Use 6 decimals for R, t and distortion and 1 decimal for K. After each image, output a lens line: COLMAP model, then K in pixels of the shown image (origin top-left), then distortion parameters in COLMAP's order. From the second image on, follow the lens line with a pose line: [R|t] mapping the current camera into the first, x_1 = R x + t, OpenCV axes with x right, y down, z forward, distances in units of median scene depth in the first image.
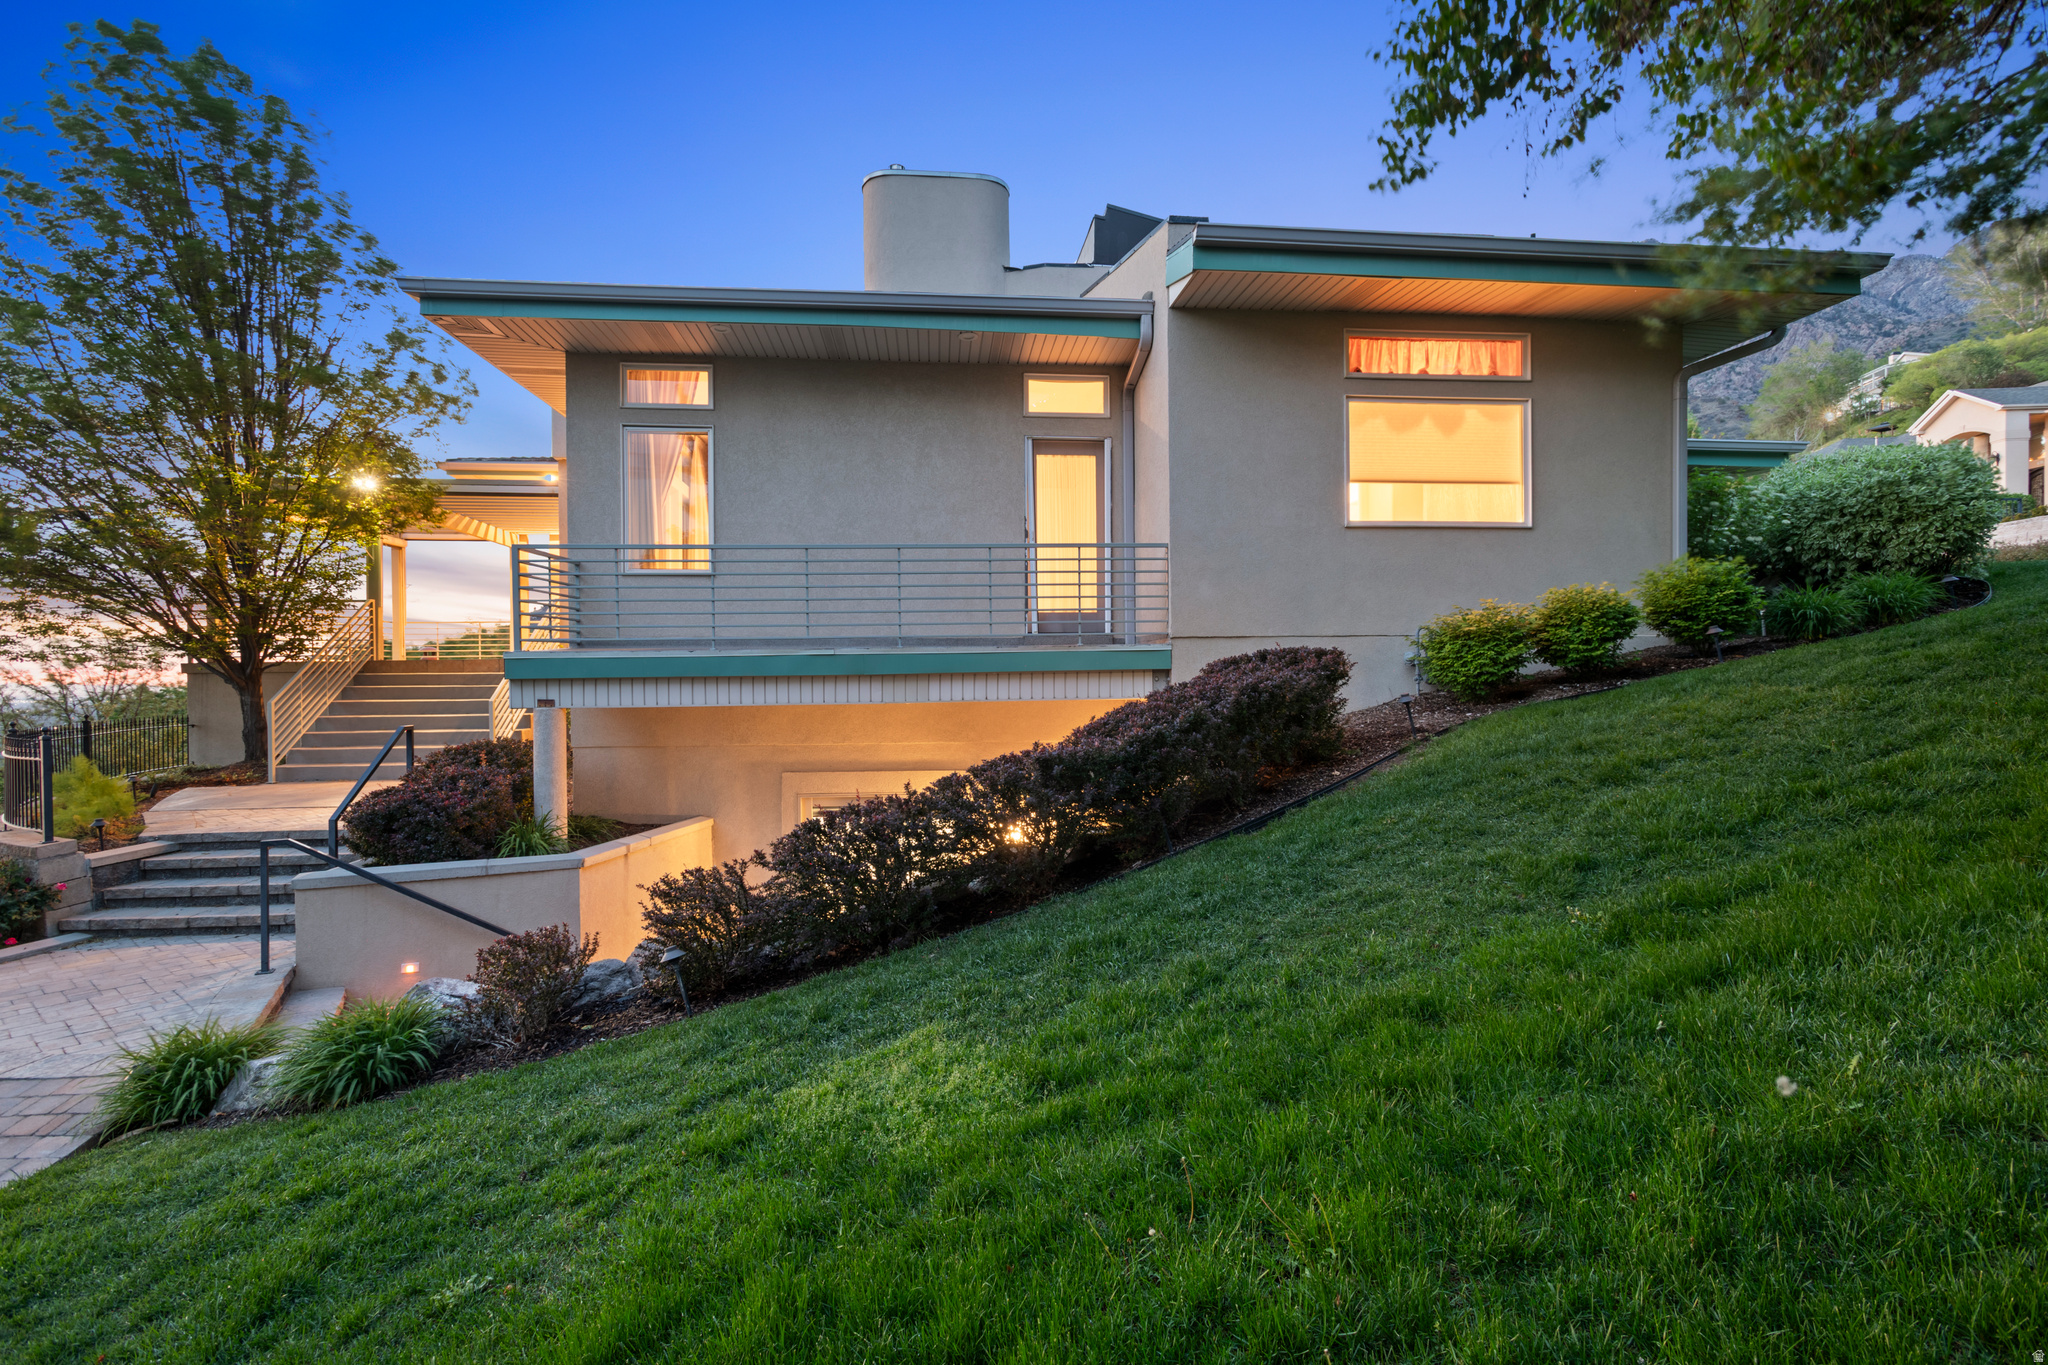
lens RADIAL K [[981.6, 0, 1025.3], [0, 981.6, 686.9], [0, 0, 1]] dist [0.005059, 0.002010]
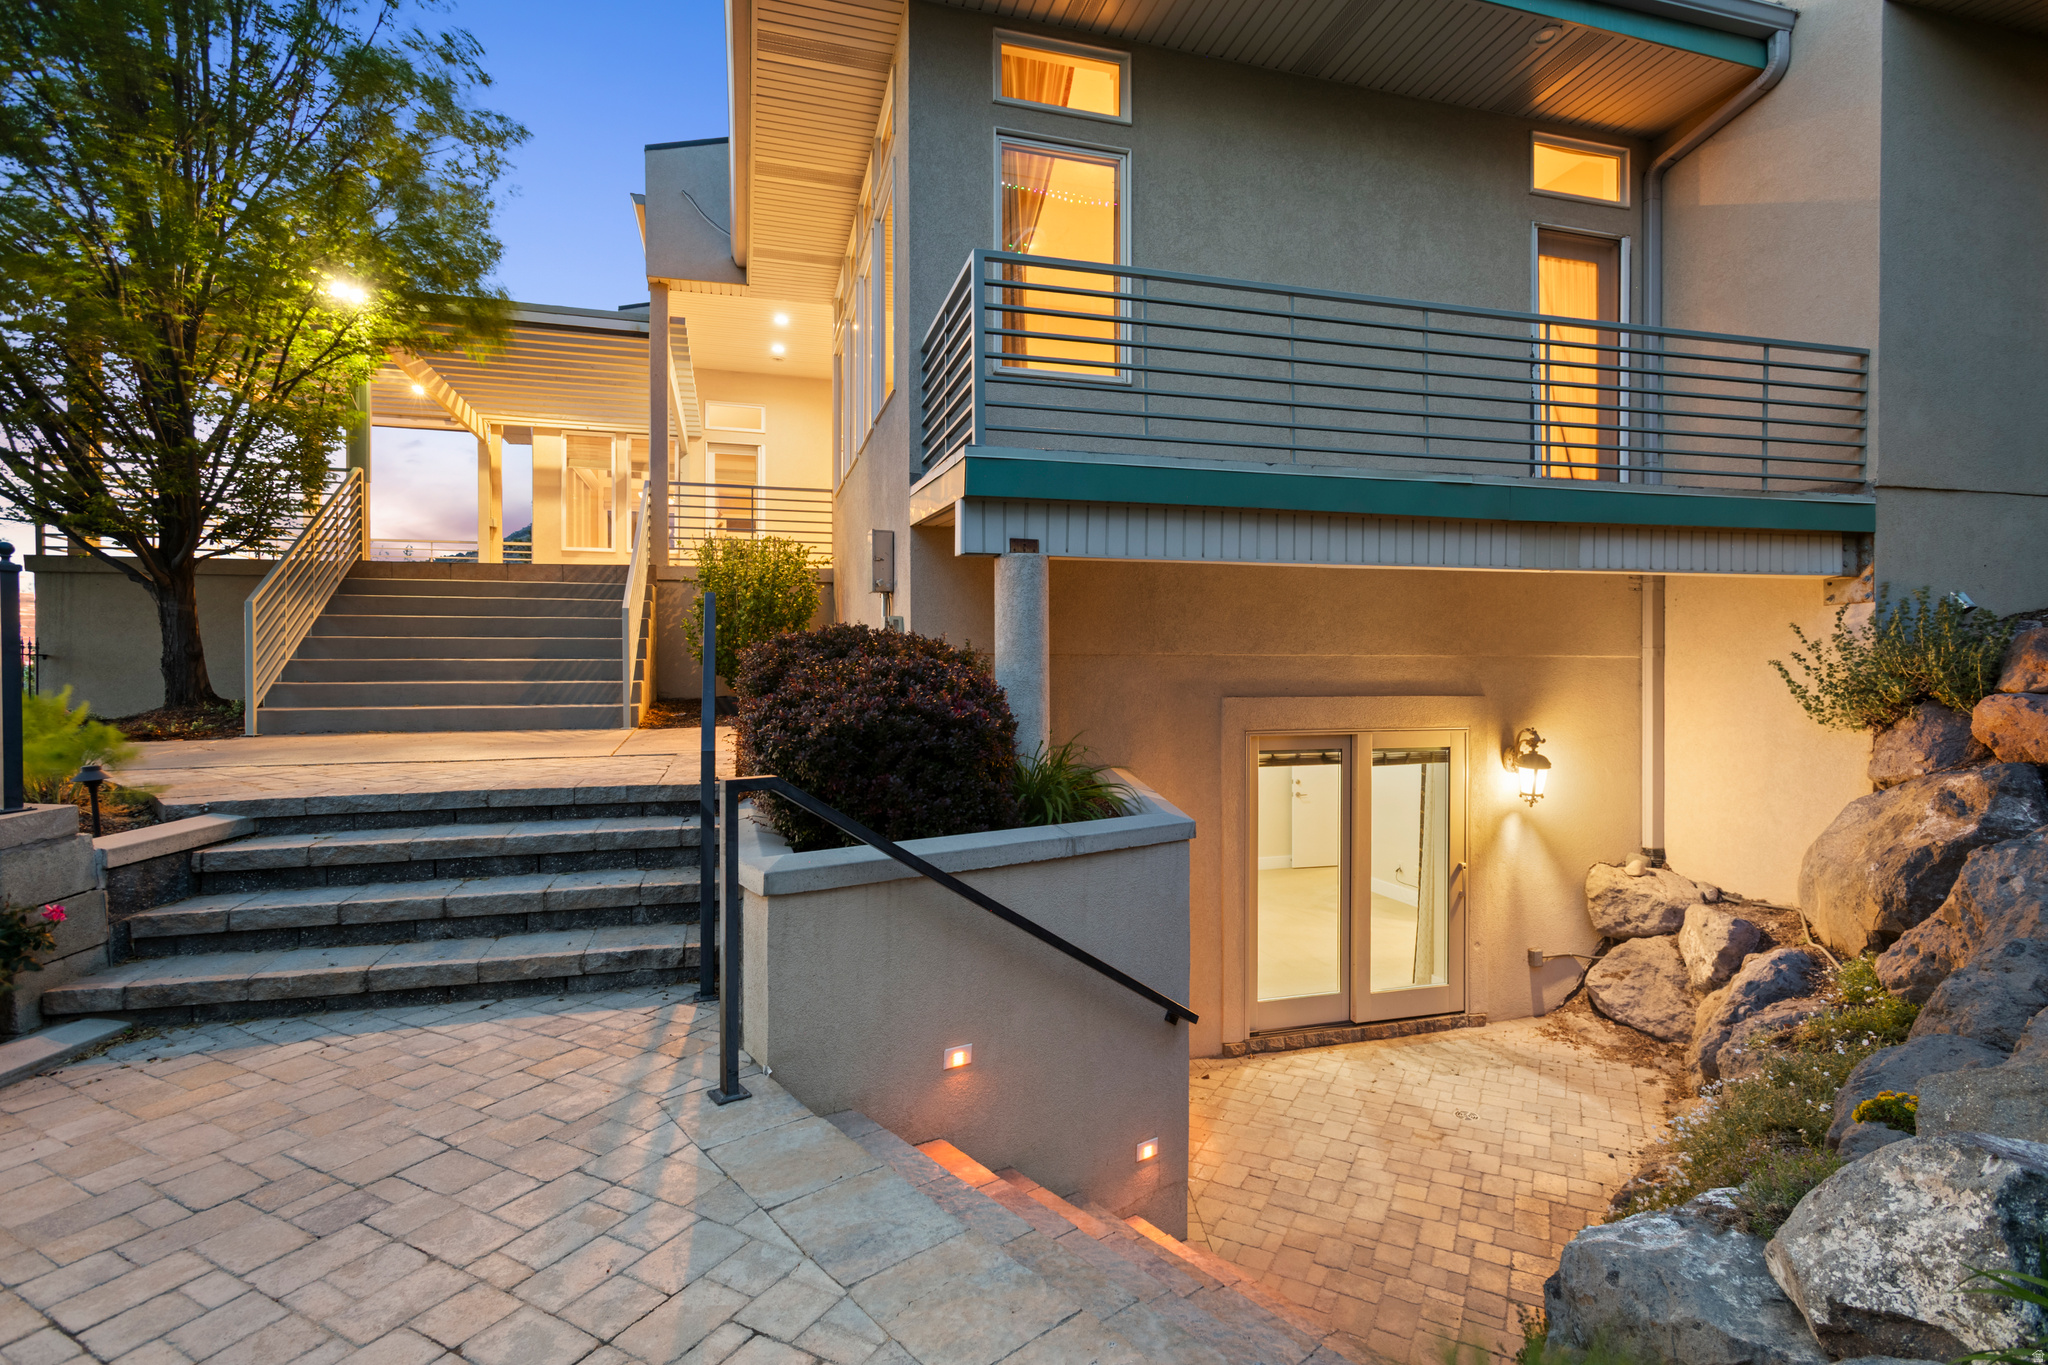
lens RADIAL K [[981.6, 0, 1024.9], [0, 981.6, 680.5], [0, 0, 1]] dist [0.005059, 0.002010]
pose [[0.983004, 0.004358, 0.183534, -0.588871], [-0.002844, 0.999960, -0.008514, 0.095986], [-0.183563, 0.007847, 0.982977, 0.462356]]
